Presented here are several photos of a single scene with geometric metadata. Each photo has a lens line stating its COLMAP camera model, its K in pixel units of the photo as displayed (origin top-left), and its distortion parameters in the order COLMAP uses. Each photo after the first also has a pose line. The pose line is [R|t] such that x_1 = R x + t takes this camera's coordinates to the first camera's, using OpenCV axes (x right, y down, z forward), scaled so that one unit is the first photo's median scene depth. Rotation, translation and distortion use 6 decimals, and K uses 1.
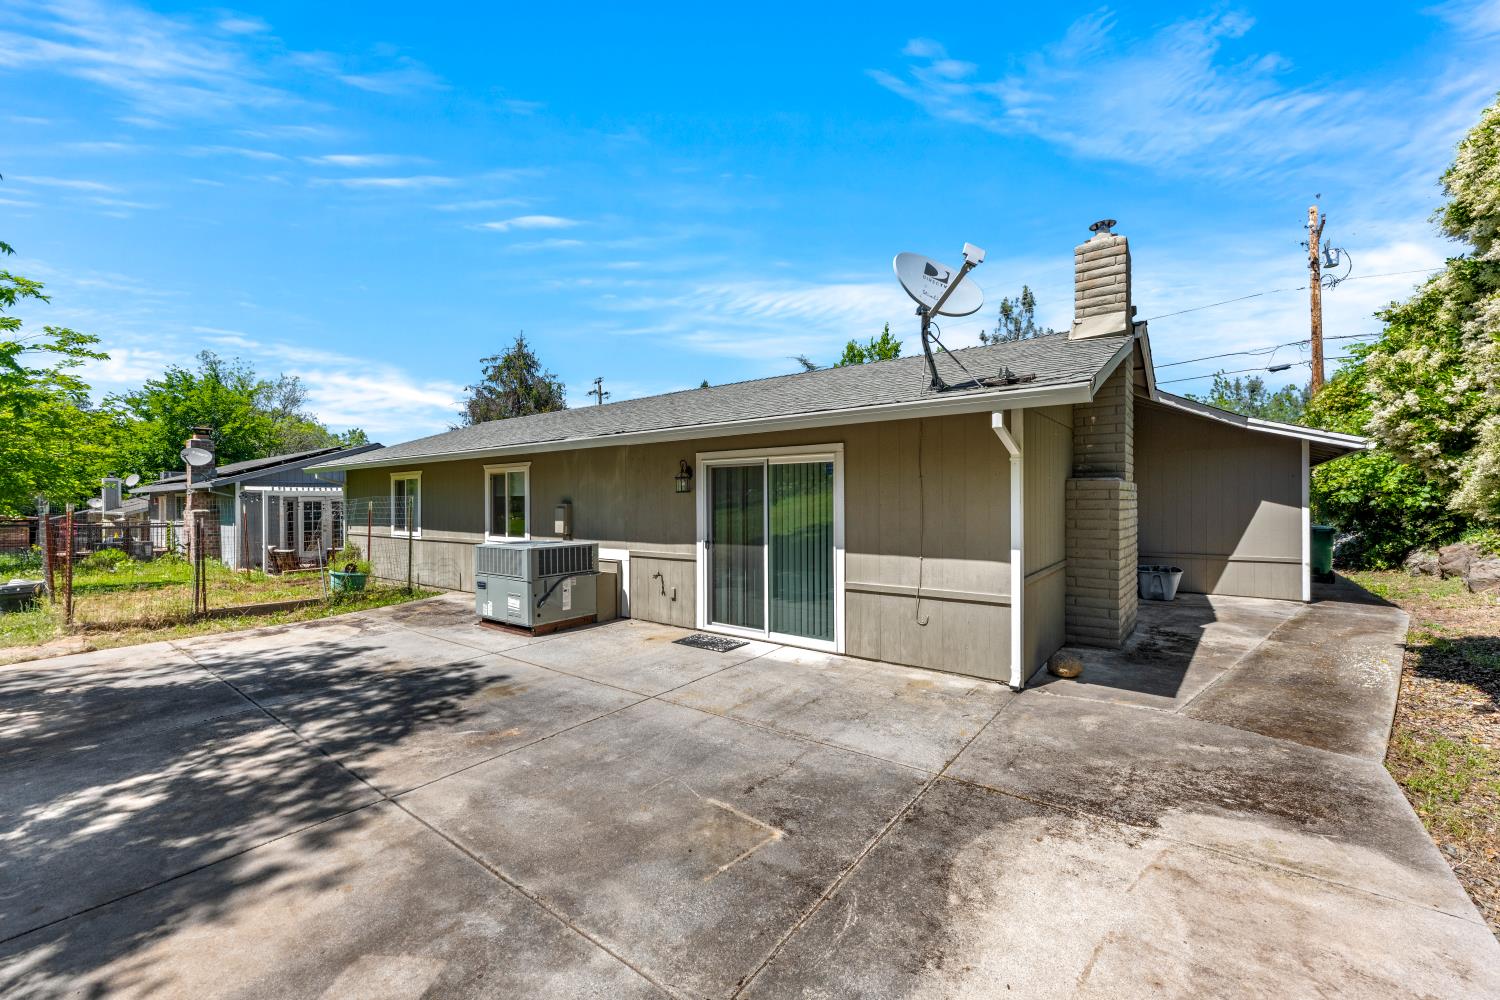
lens RADIAL K [[608.8, 0, 757.6], [0, 608.8, 501.5], [0, 0, 1]] dist [0.000066, -0.000046]
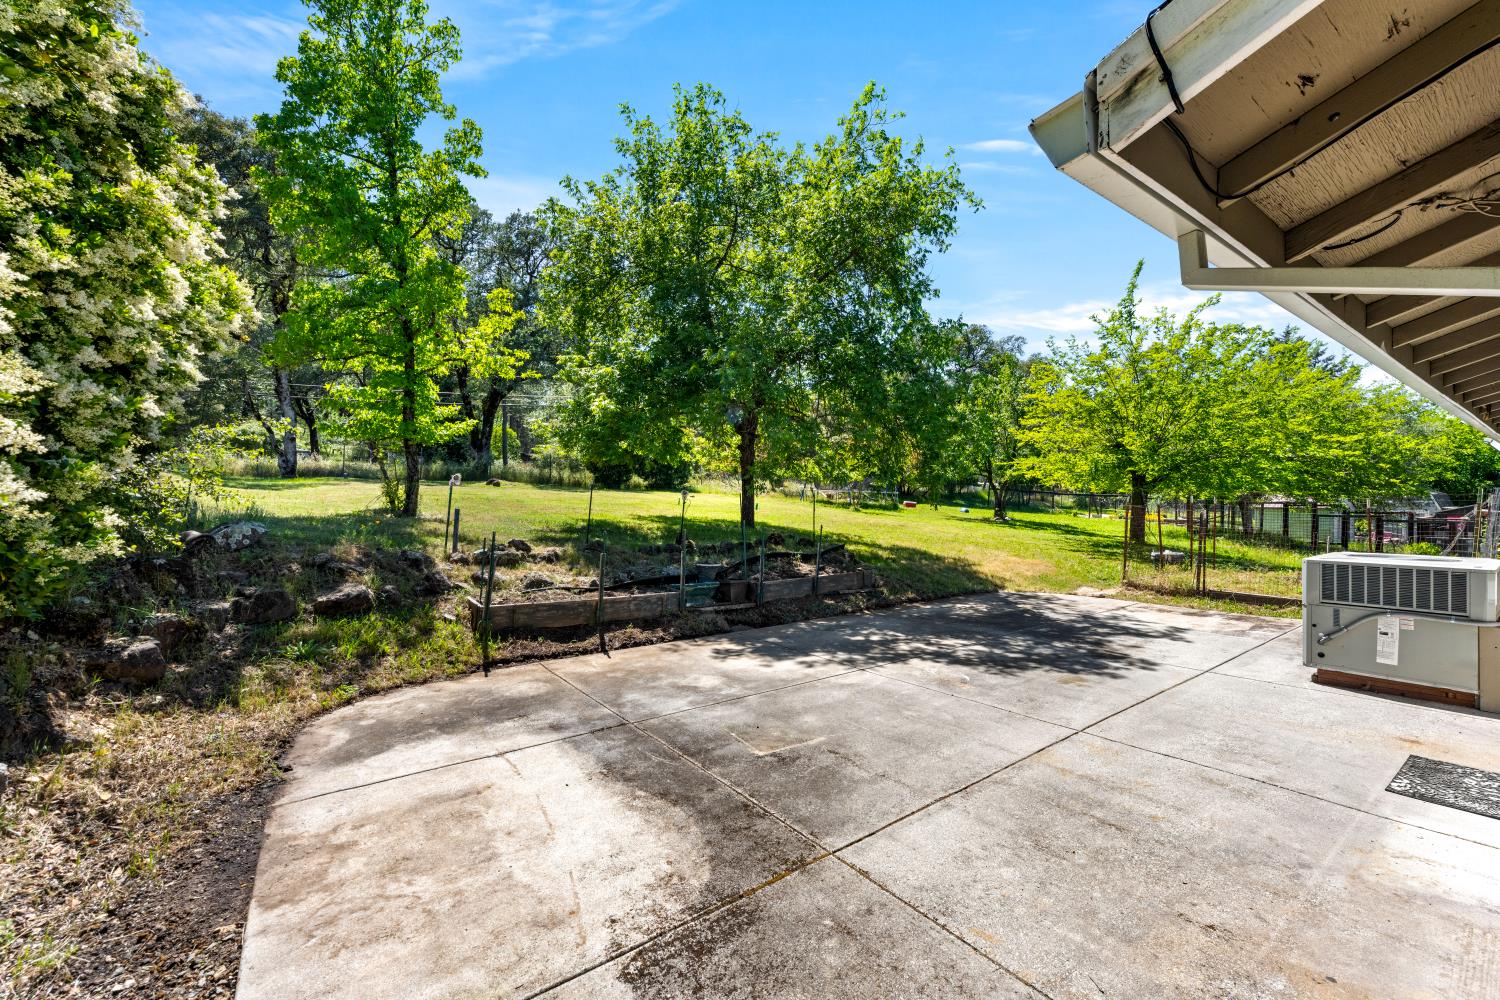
lens RADIAL K [[608.8, 0, 757.6], [0, 608.8, 501.5], [0, 0, 1]] dist [0.000066, -0.000046]
pose [[-0.289619, 0.008969, -0.957100, 1.029981], [0.003157, 0.999960, 0.008415, -0.009387], [0.957137, -0.000584, -0.289636, 1.094464]]
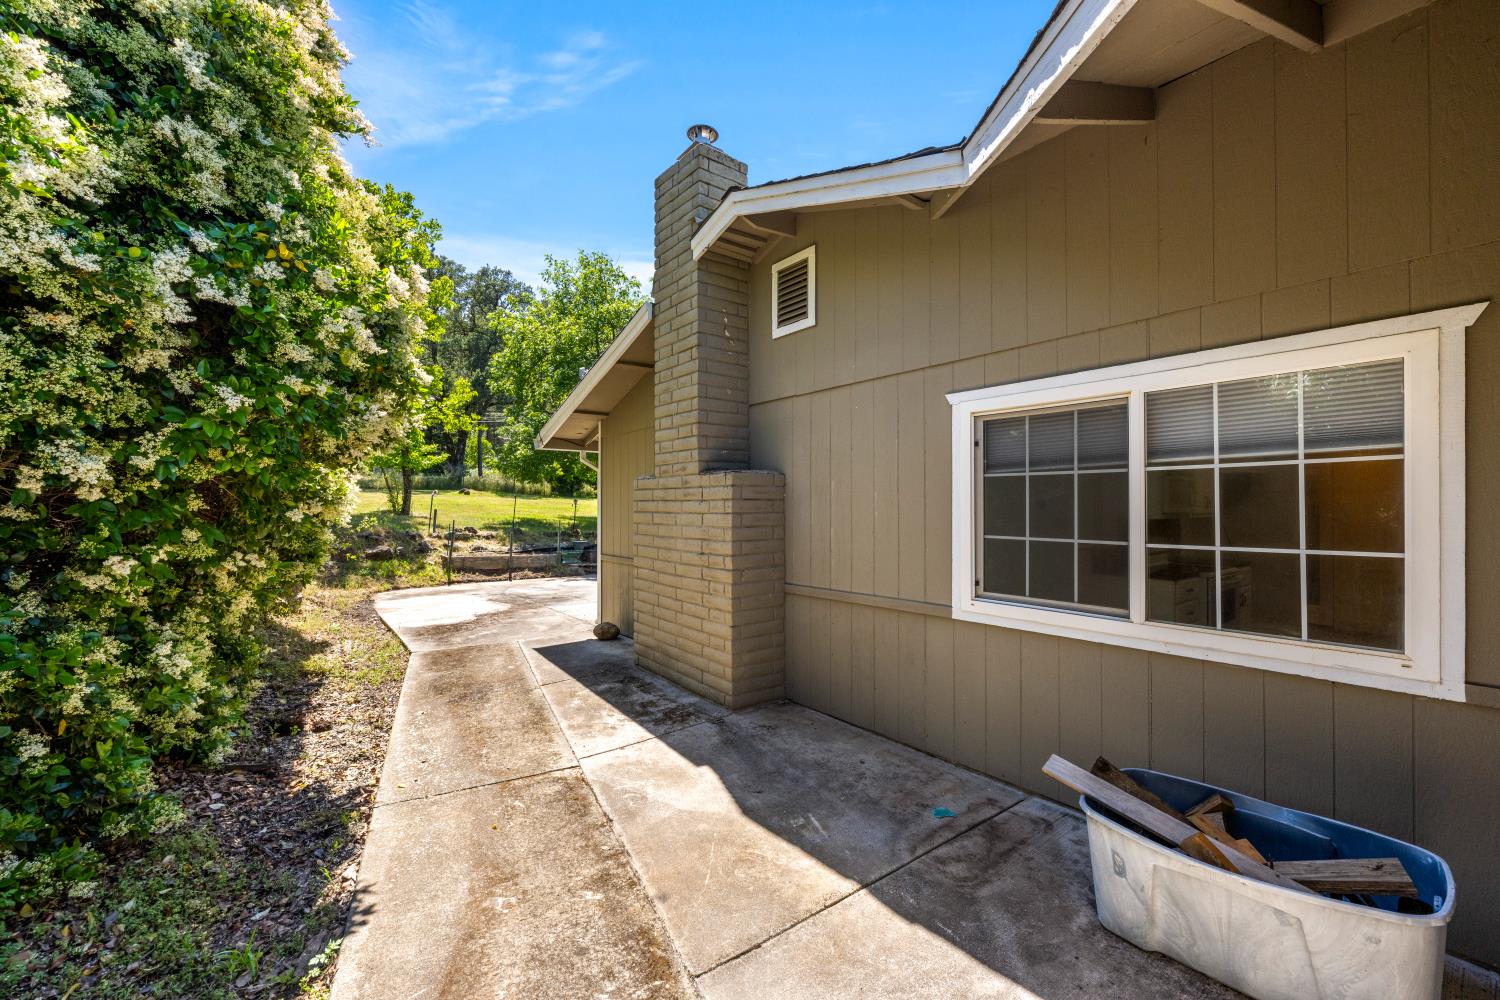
lens RADIAL K [[608.8, 0, 757.6], [0, 608.8, 501.5], [0, 0, 1]] dist [0.000066, -0.000046]
pose [[-0.261241, -0.002038, -0.965271, 2.604722], [0.002443, 0.999993, -0.002772, -0.002340], [0.965270, -0.003082, -0.261234, 2.558847]]
